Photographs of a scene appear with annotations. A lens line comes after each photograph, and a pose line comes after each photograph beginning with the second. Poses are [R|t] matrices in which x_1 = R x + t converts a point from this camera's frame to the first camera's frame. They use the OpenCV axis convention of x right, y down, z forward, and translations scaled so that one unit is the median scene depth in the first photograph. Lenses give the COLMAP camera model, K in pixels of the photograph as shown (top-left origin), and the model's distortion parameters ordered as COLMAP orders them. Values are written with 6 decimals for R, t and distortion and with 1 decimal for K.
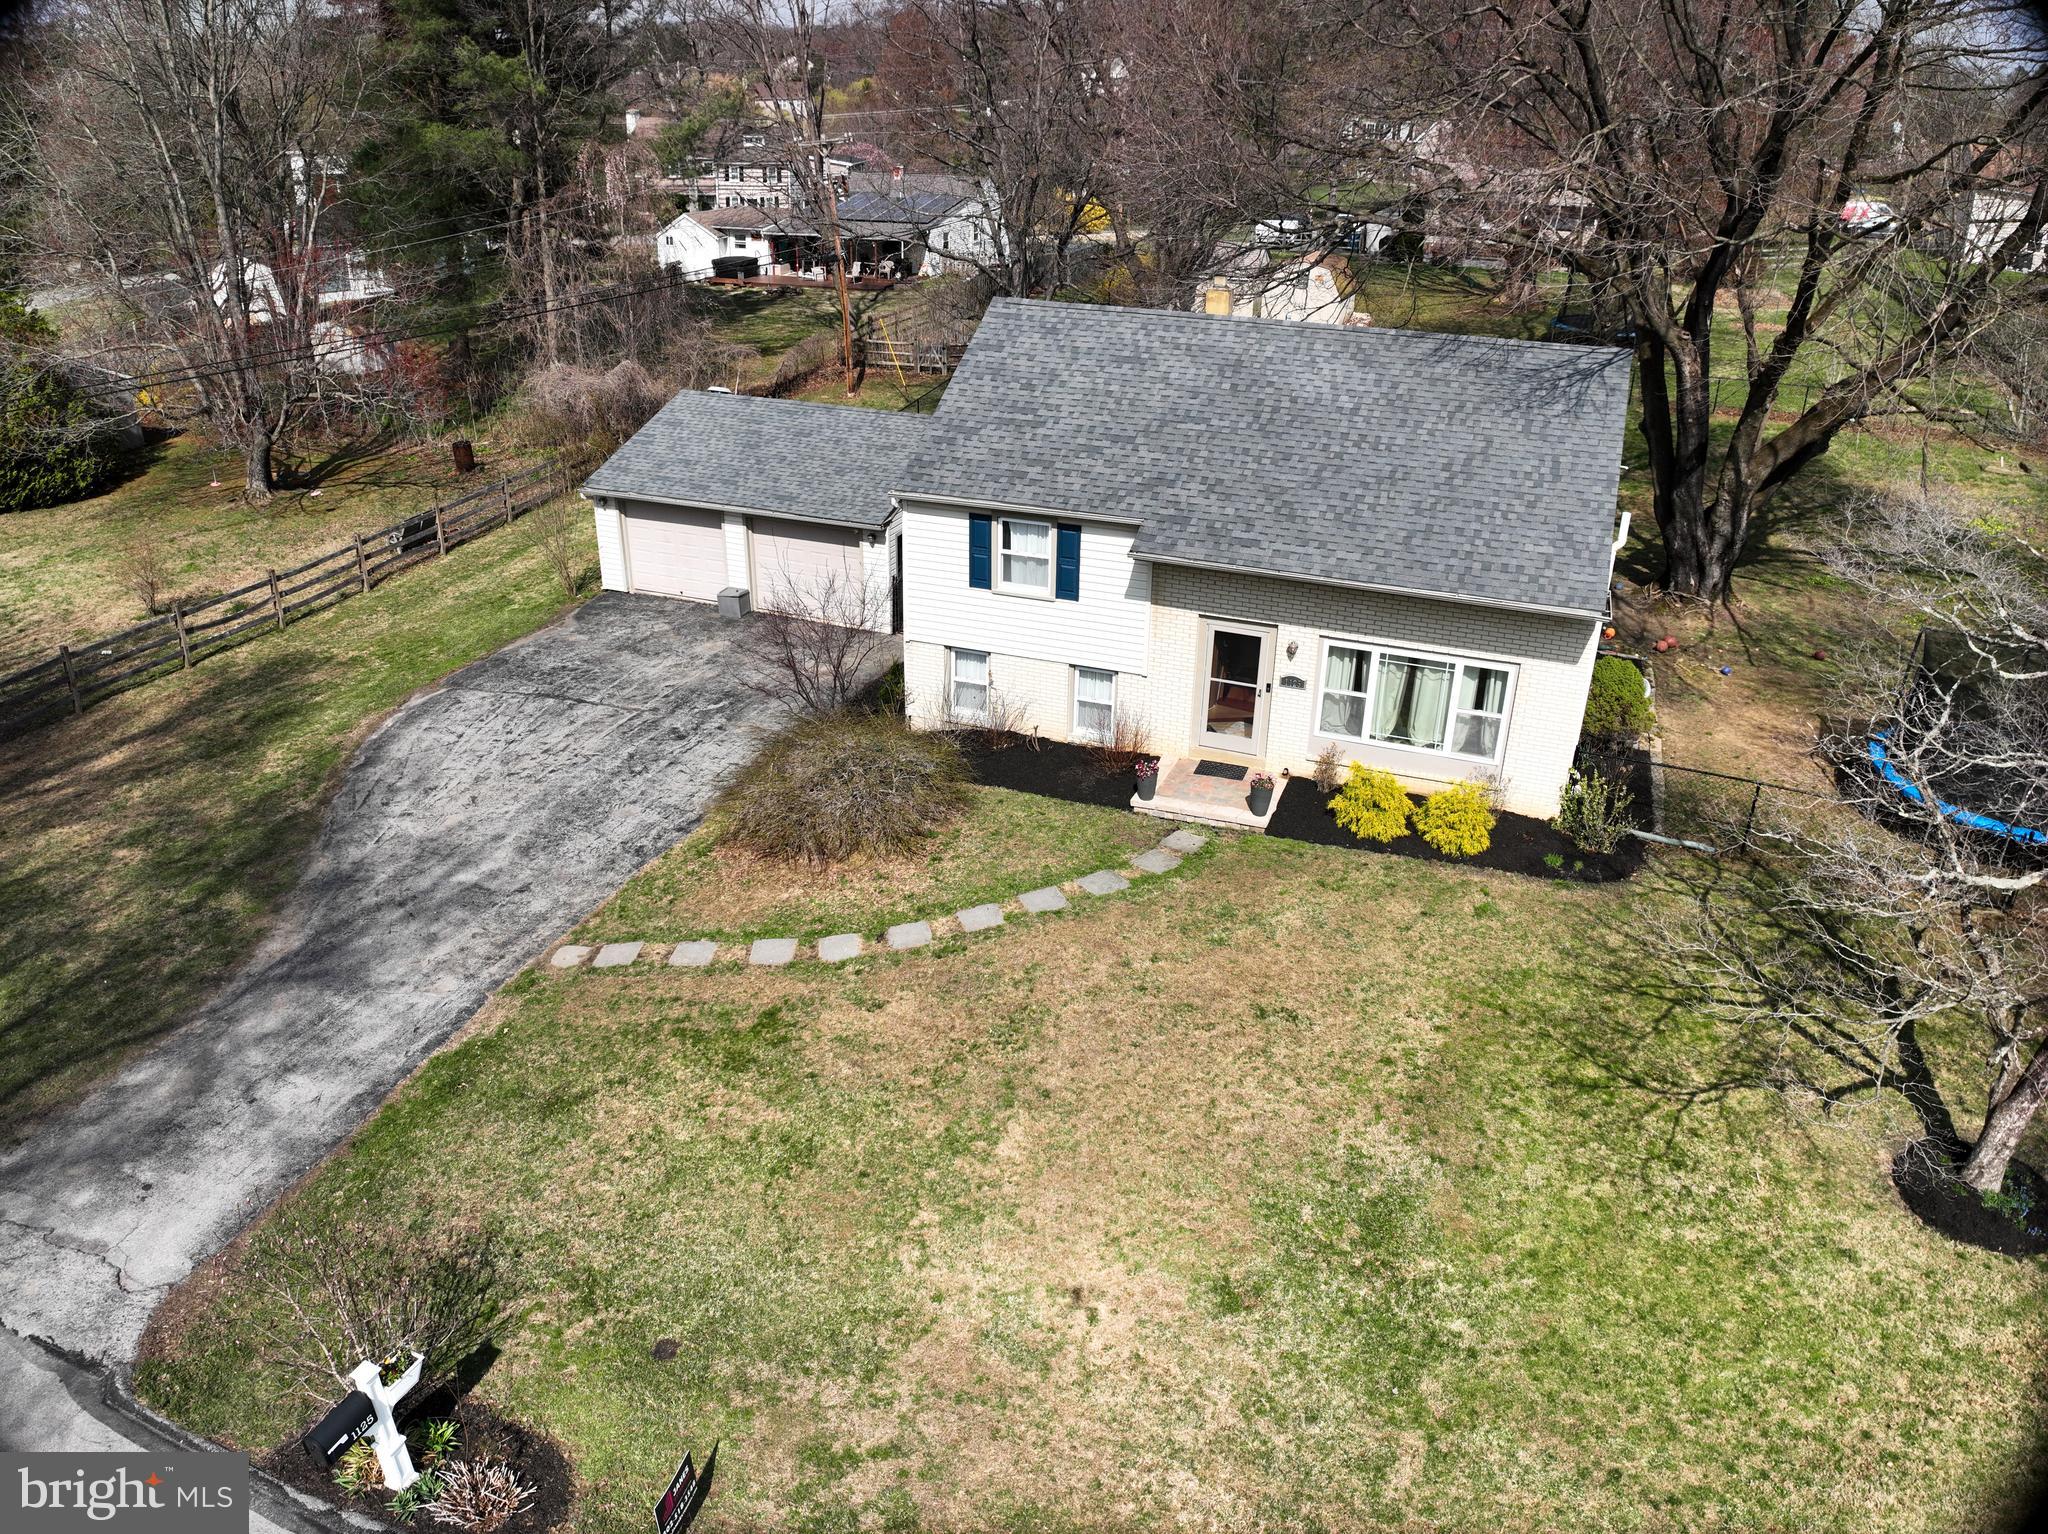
lens RADIAL K [[1446.3, 0, 1026.1], [0, 1446.3, 764.8], [0, 0, 1]] dist [-0.095901, -0.024810]
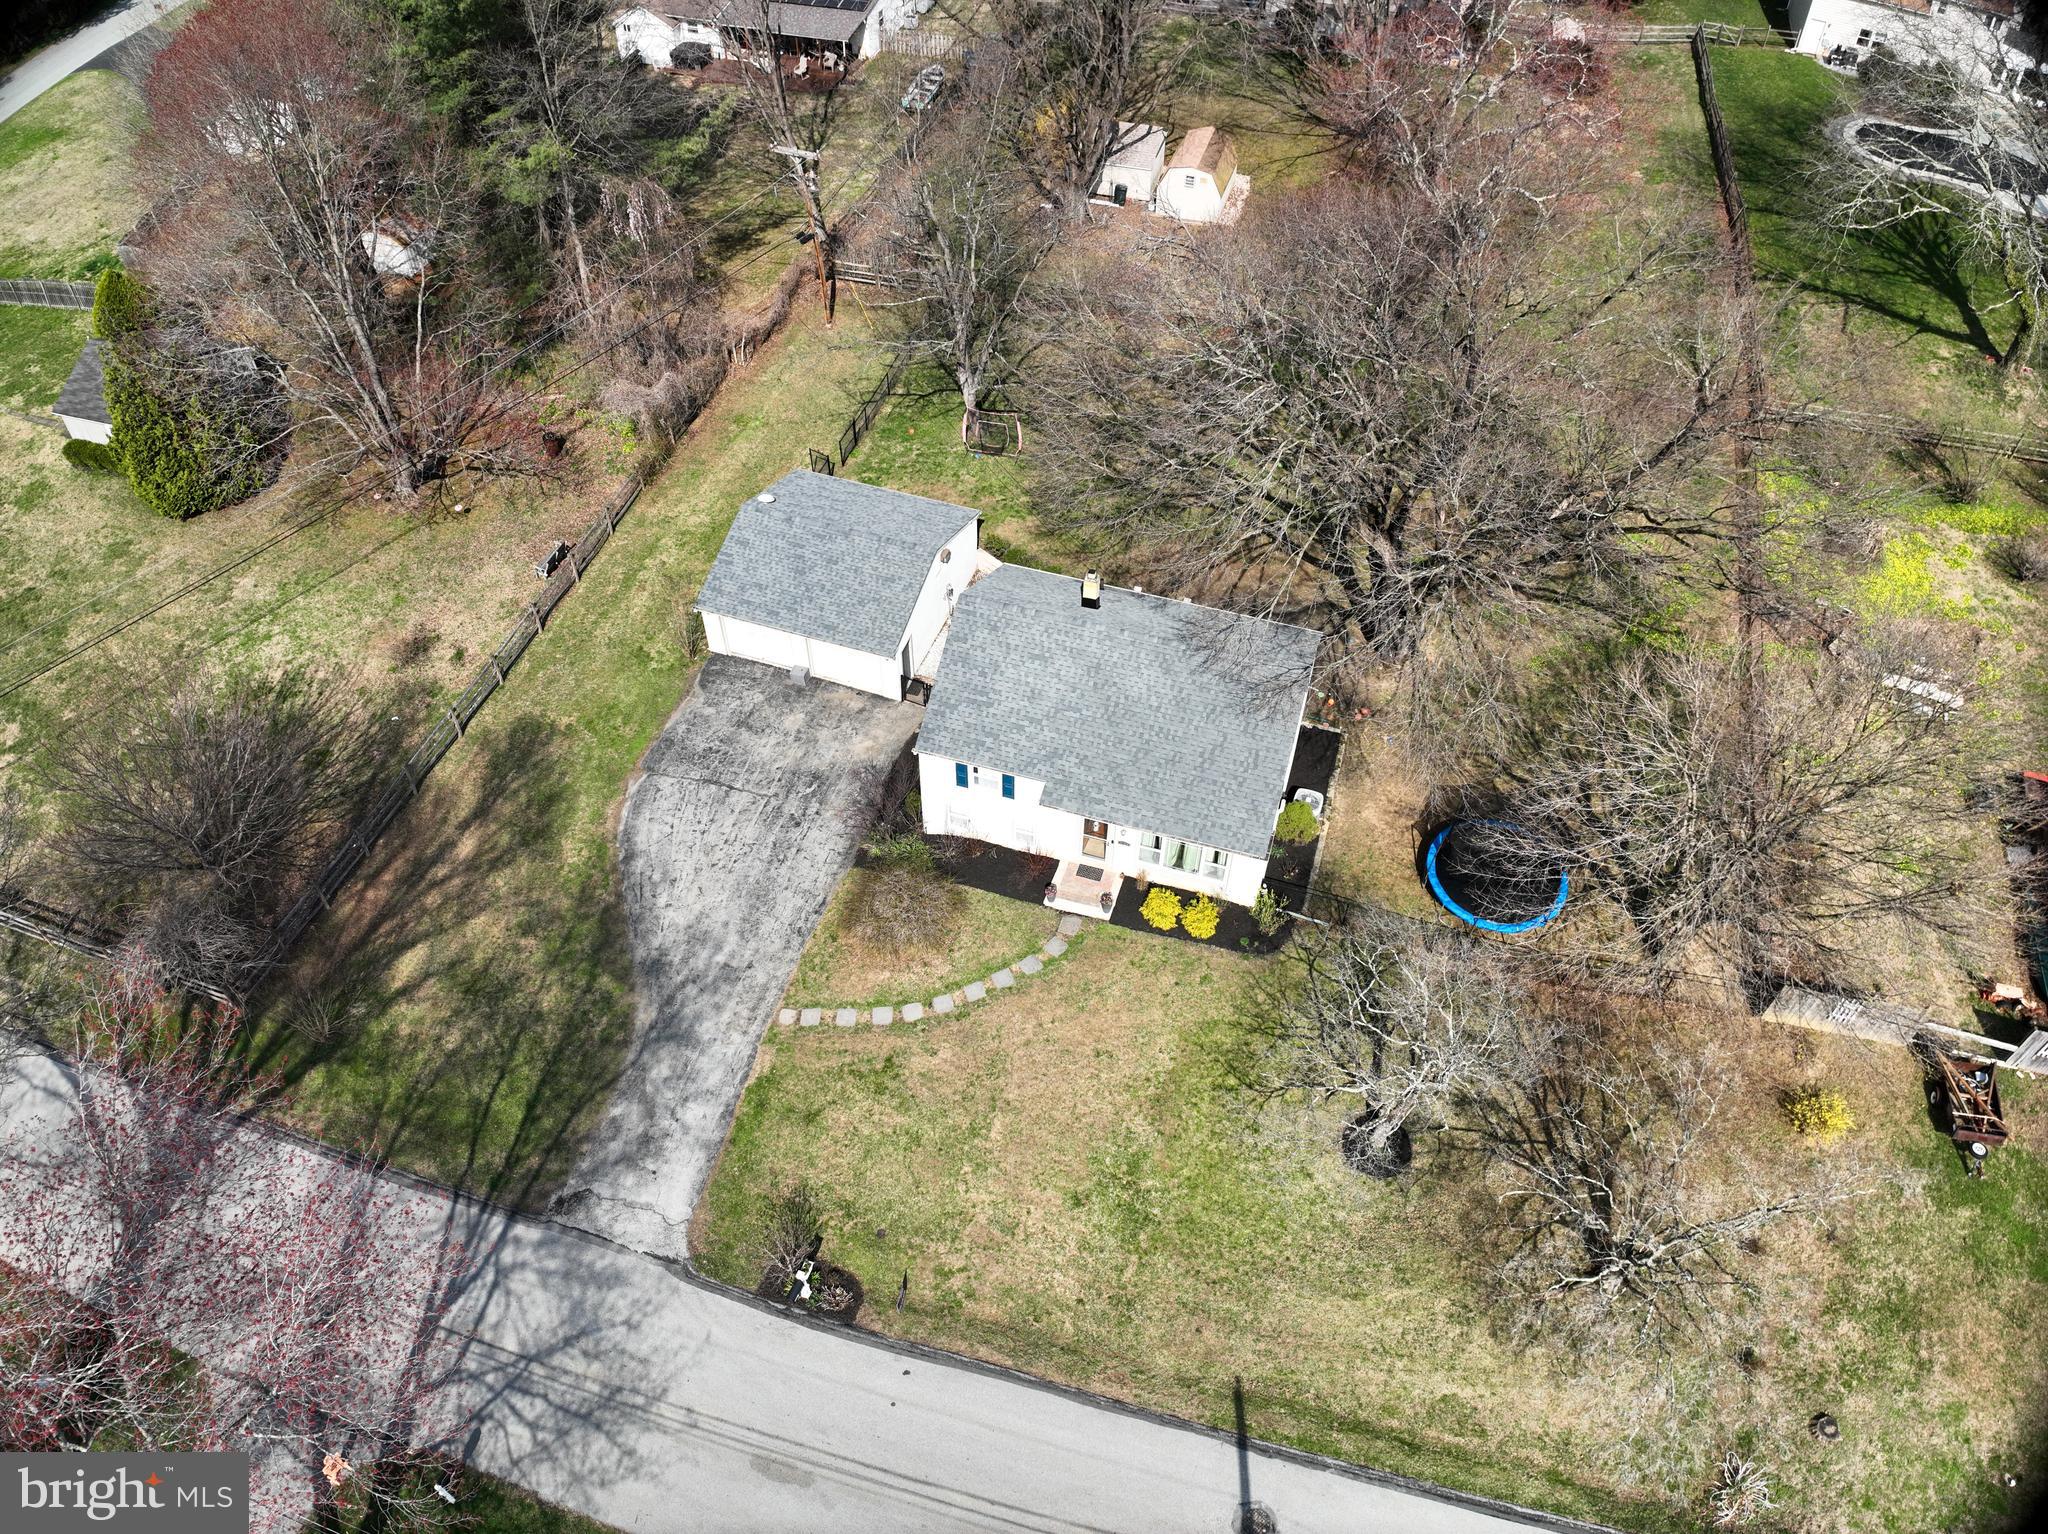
lens RADIAL K [[1446.3, 0, 1025.3], [0, 1446.3, 765.5], [0, 0, 1]] dist [-0.095901, -0.024810]
pose [[0.998684, -0.044243, 0.025933, 0.003235], [0.030505, 0.918988, 0.393104, -0.989904], [-0.041225, -0.391796, 0.919128, -0.816428]]
